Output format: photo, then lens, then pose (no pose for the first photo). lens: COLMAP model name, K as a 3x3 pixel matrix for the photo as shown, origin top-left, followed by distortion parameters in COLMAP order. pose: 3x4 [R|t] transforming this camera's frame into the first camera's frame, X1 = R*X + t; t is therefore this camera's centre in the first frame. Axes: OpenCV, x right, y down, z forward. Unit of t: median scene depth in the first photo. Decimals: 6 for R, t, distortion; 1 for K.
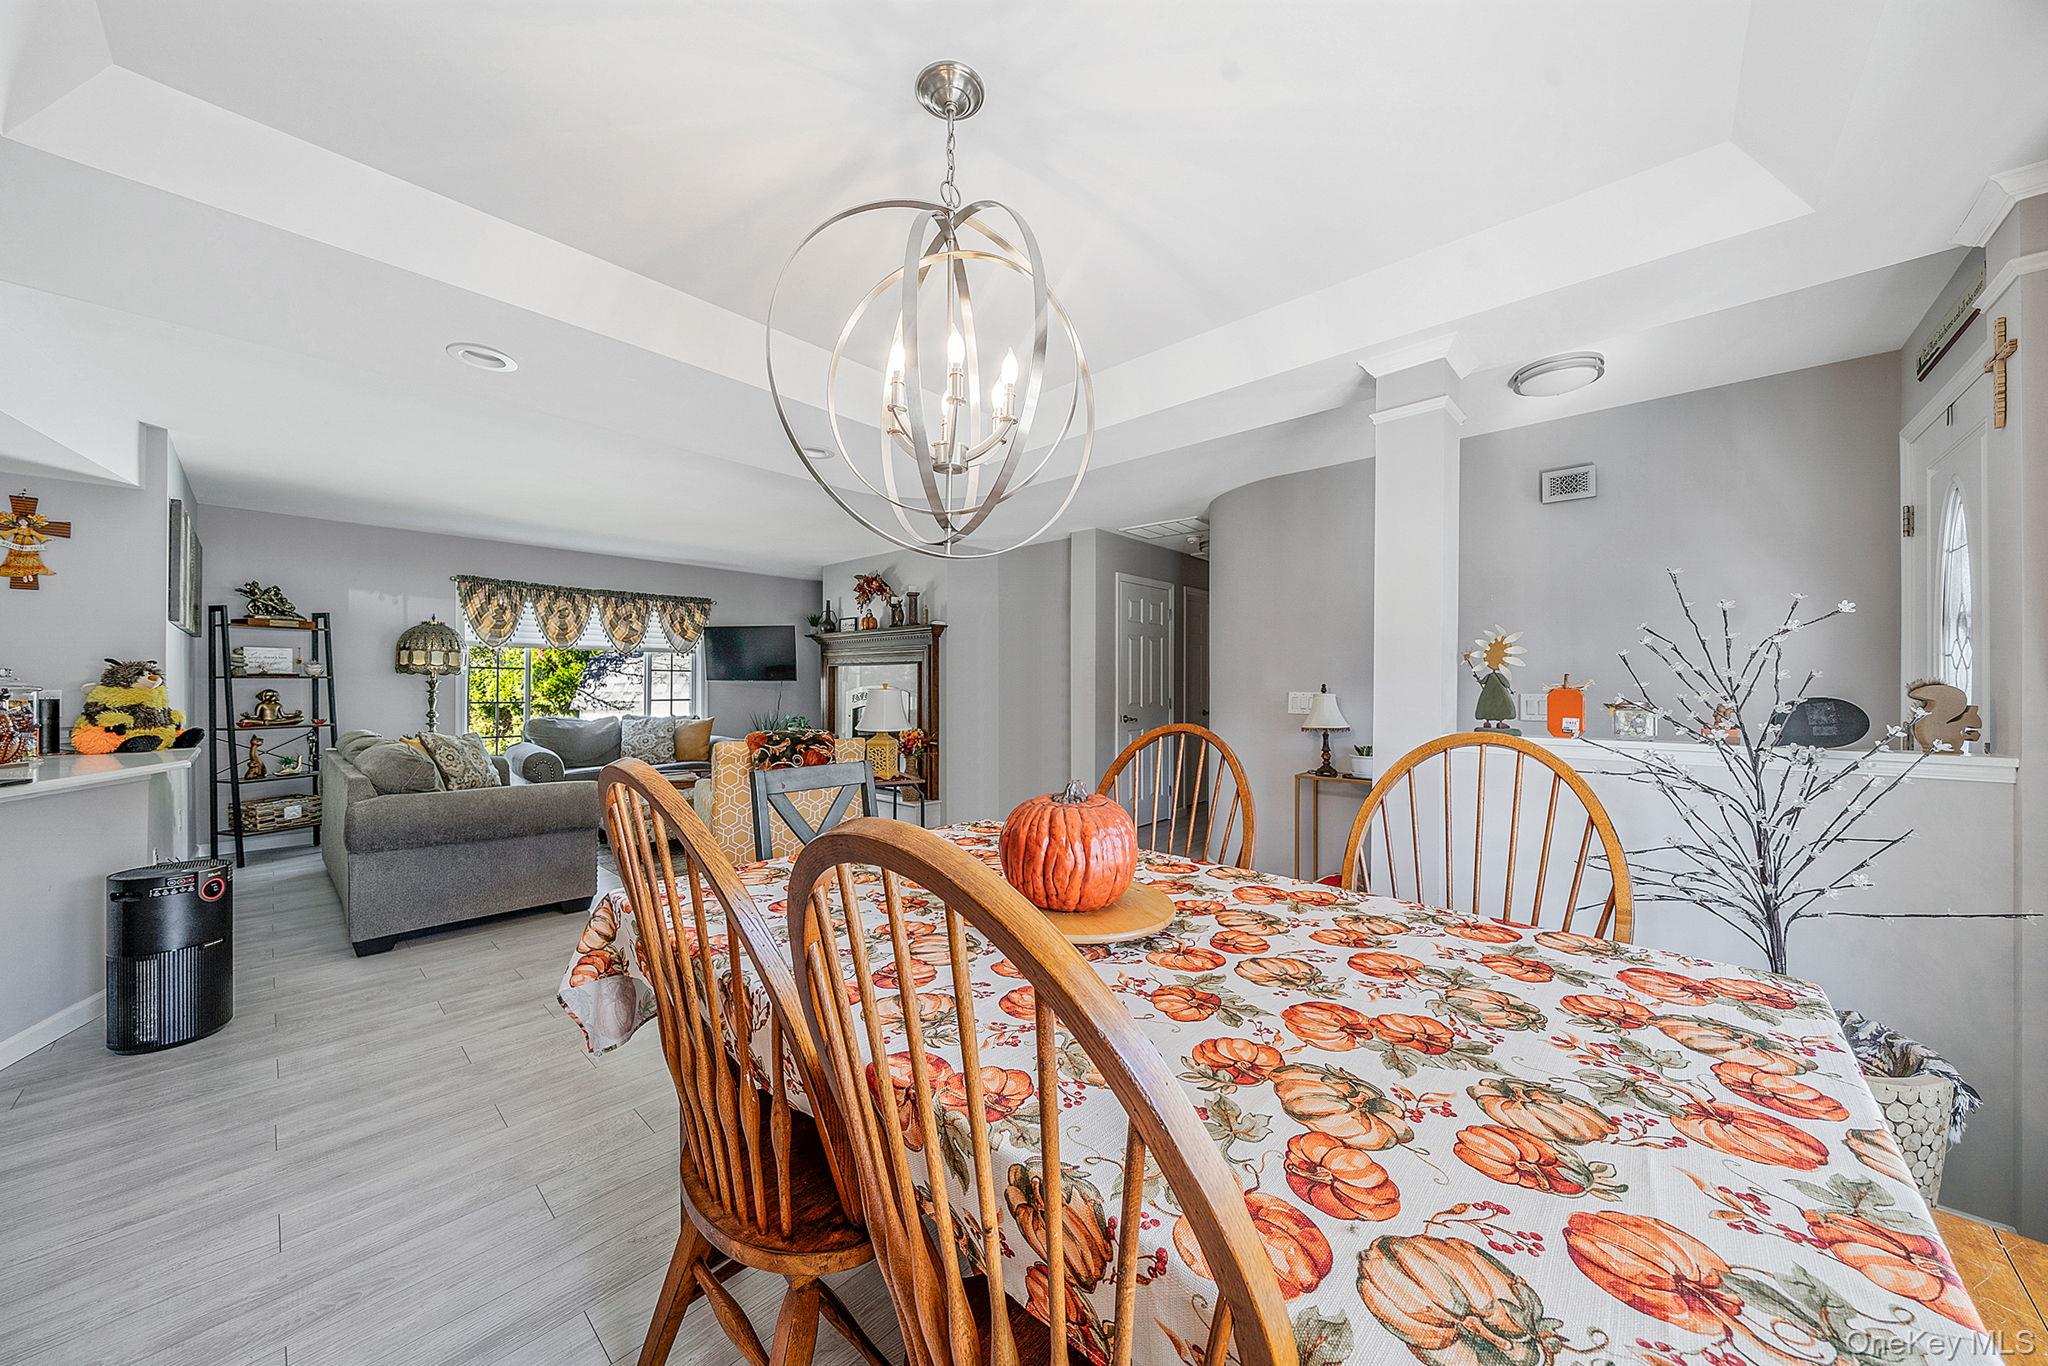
lens RADIAL K [[679.2, 0, 1008.8], [0, 679.2, 680.2], [0, 0, 1]] dist [-0.001288, -0.000088]
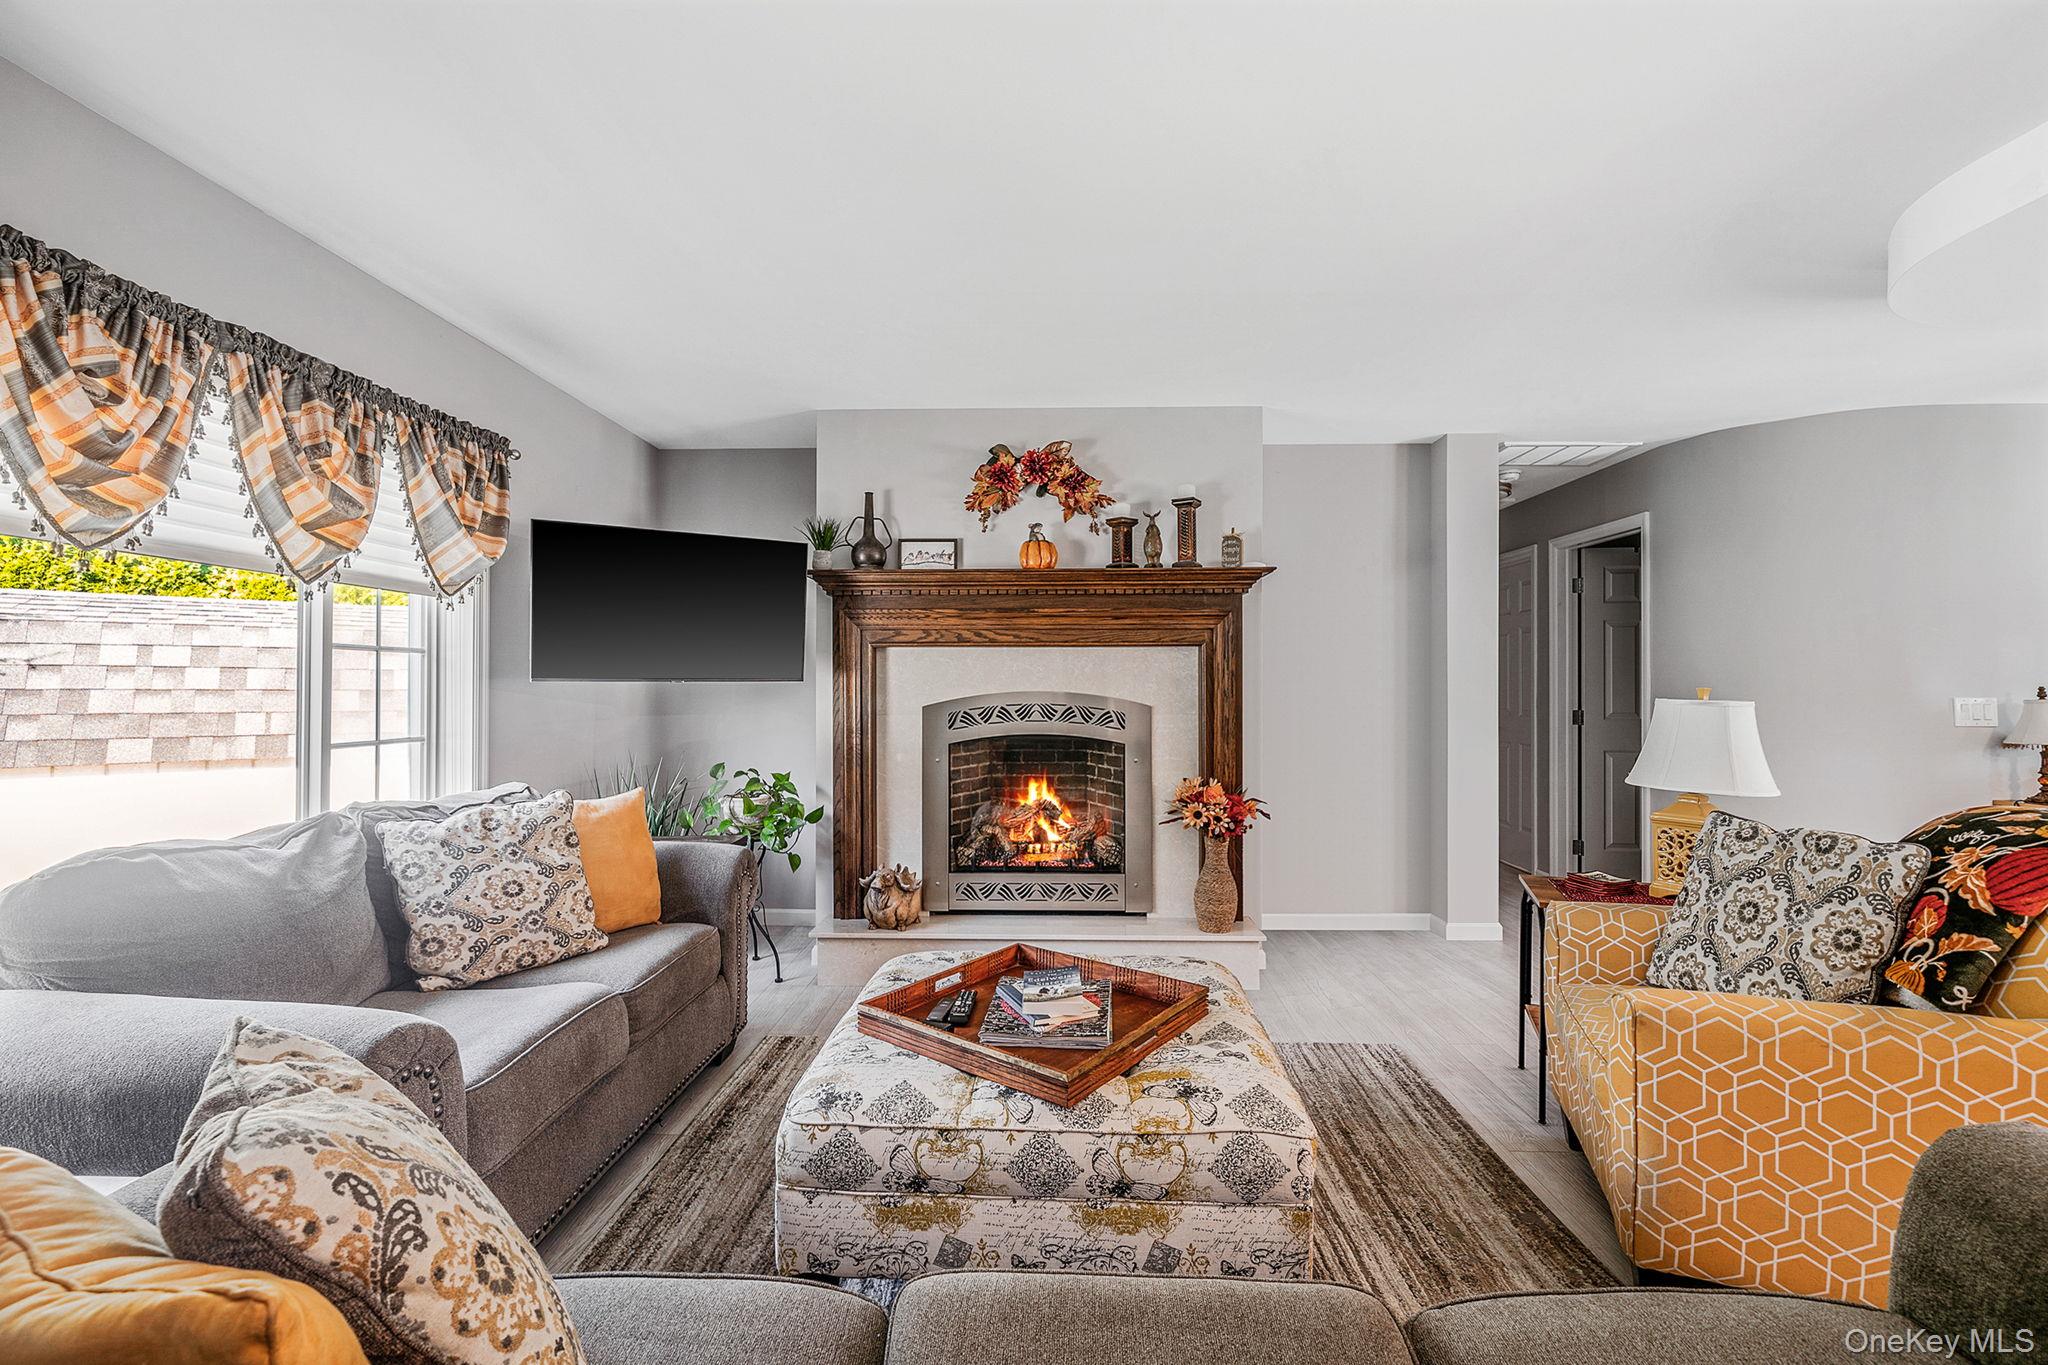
lens RADIAL K [[872.8, 0, 1020.7], [0, 872.8, 686.4], [0, 0, 1]] dist [-0.003613, -0.000002]
pose [[0.763227, -0.003597, 0.646120, -0.621248], [-0.000908, 0.999978, 0.006640, 0.000480], [-0.646130, -0.005654, 0.763207, 0.586985]]
